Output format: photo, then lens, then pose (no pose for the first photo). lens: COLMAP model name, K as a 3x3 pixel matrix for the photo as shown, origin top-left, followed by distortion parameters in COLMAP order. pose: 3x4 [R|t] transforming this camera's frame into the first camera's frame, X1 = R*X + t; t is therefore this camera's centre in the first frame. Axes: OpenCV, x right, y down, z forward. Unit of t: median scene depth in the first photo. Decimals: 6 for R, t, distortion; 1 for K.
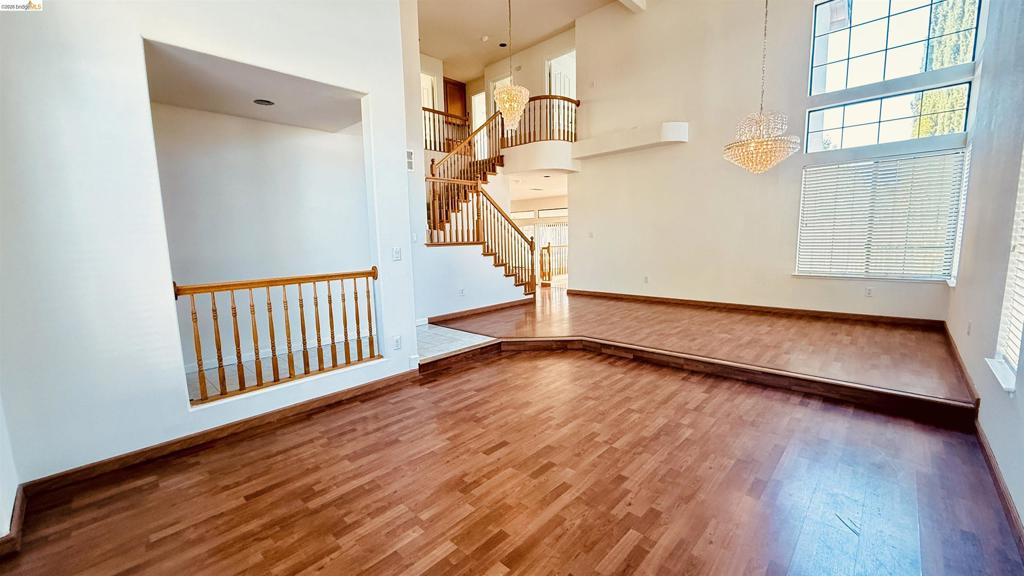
lens RADIAL K [[407.8, 0, 509.9], [0, 407.8, 288.2], [0, 0, 1]] dist [-0.000576, -0.000200]
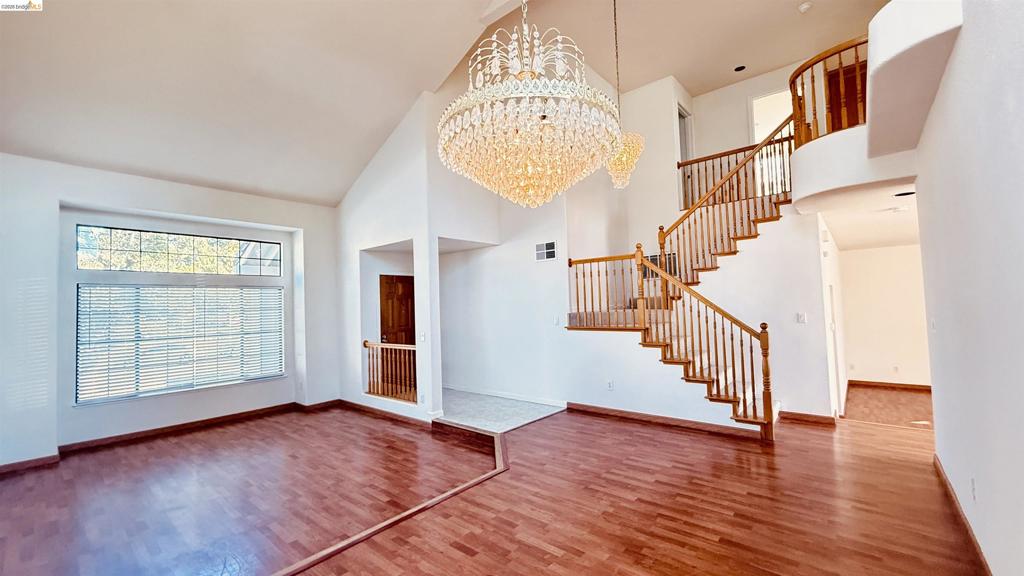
lens RADIAL K [[407.8, 0, 509.9], [0, 407.8, 288.2], [0, 0, 1]] dist [-0.000576, -0.000200]
pose [[0.046573, -0.023309, -0.998643, 1.096394], [-0.097793, 0.994819, -0.027780, -0.224145], [0.994116, 0.098954, 0.044053, 1.108186]]
